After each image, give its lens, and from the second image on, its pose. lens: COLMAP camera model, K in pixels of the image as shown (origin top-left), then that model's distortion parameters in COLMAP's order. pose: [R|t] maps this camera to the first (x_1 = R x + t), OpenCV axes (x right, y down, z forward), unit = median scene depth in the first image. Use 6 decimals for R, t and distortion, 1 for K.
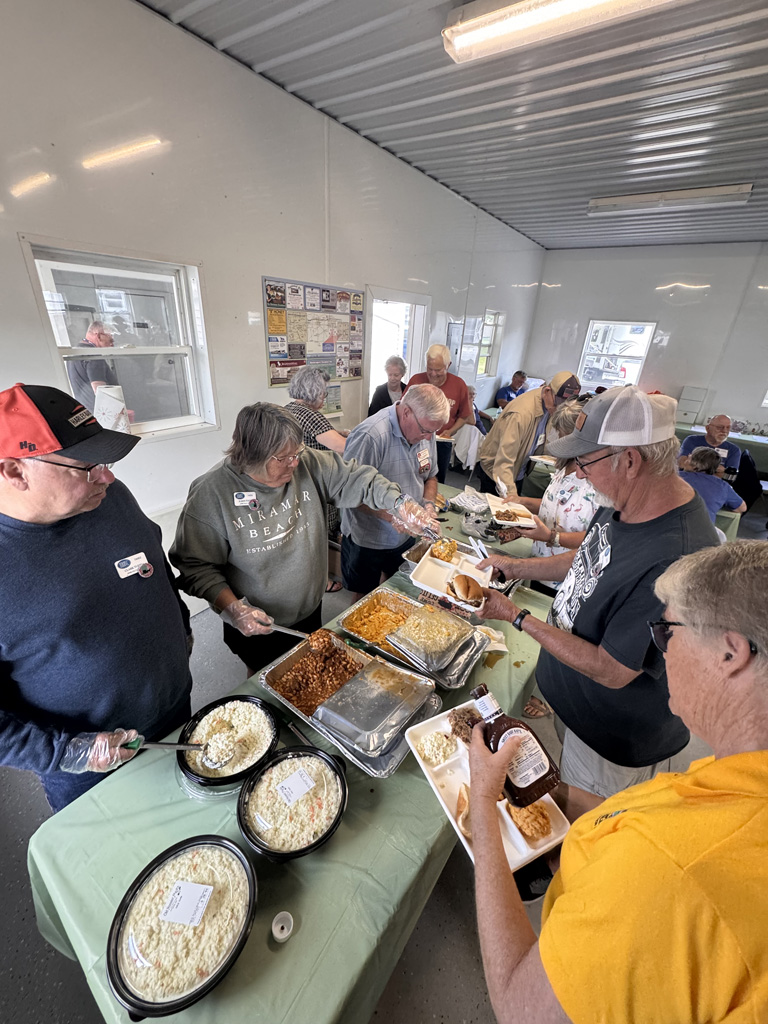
lens RADIAL K [[407.6, 0, 386.8], [0, 407.6, 514.1], [0, 0, 1]] dist [0.001512, 0.000078]
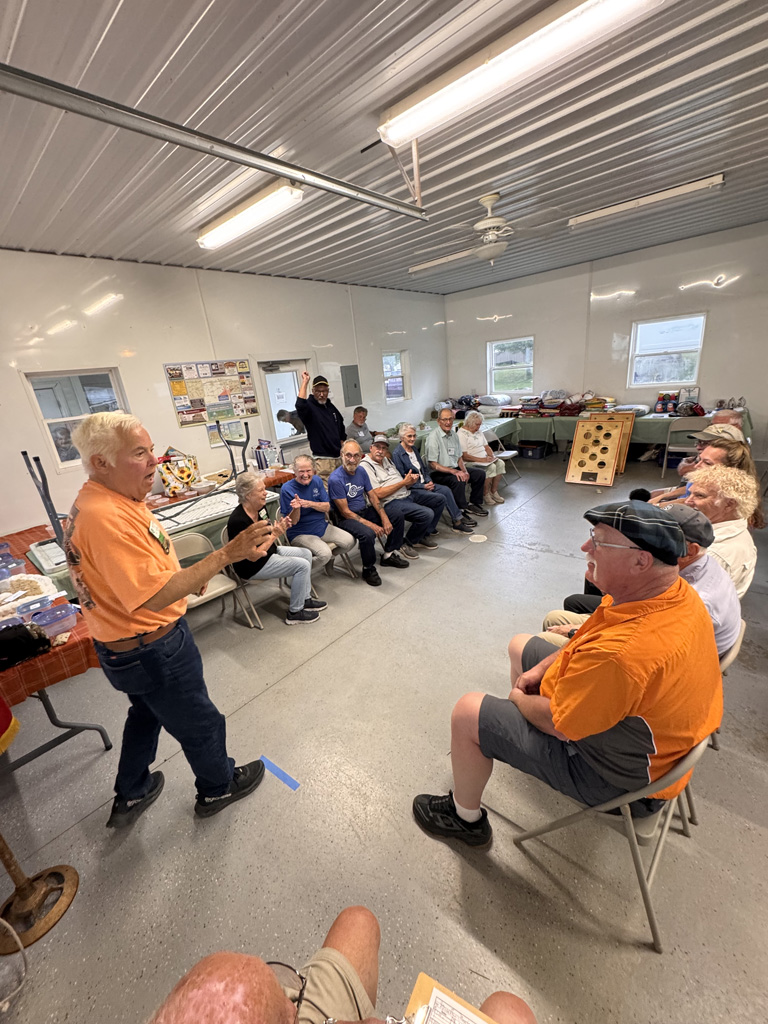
lens RADIAL K [[407.6, 0, 381.8], [0, 407.6, 531.5], [0, 0, 1]] dist [0.001512, 0.000078]
pose [[0.982923, -0.100152, -0.154376, 0.660667], [0.091738, 0.993930, -0.060715, 0.257522], [0.159520, 0.045516, 0.986145, -0.434019]]
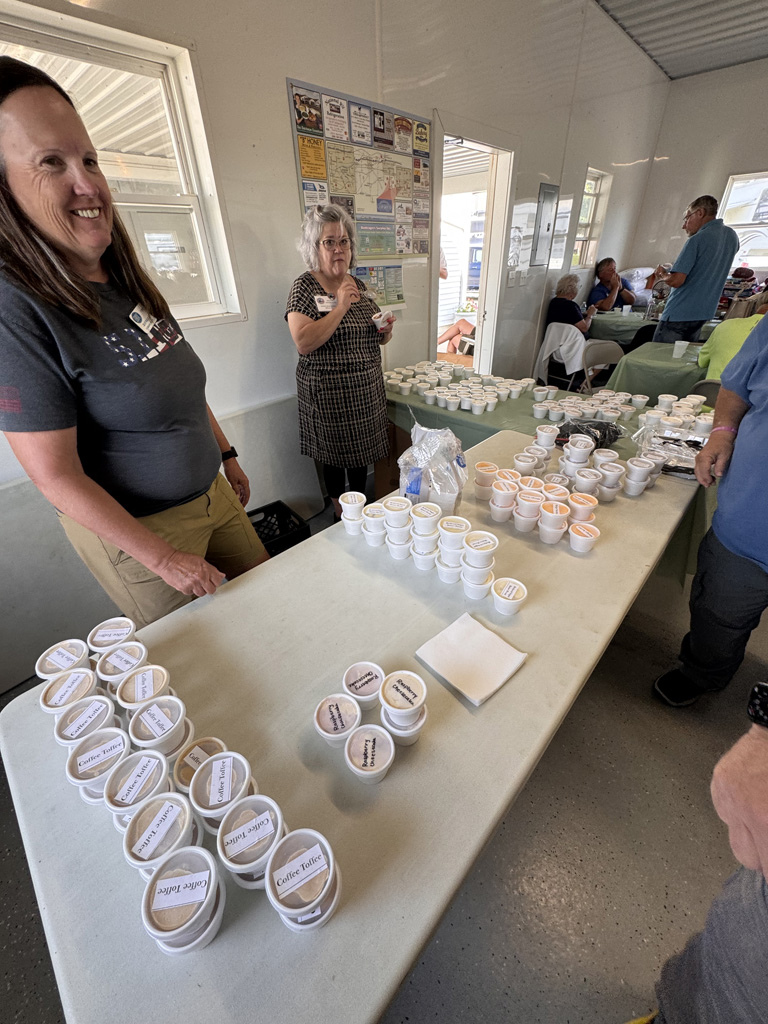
lens RADIAL K [[407.6, 0, 380.7], [0, 407.6, 511.2], [0, 0, 1]] dist [0.001512, 0.000078]
pose [[0.986884, -0.015904, -0.160647, -0.042415], [0.034657, 0.992804, 0.114622, 0.053344], [0.157668, -0.118686, 0.980334, 0.219960]]
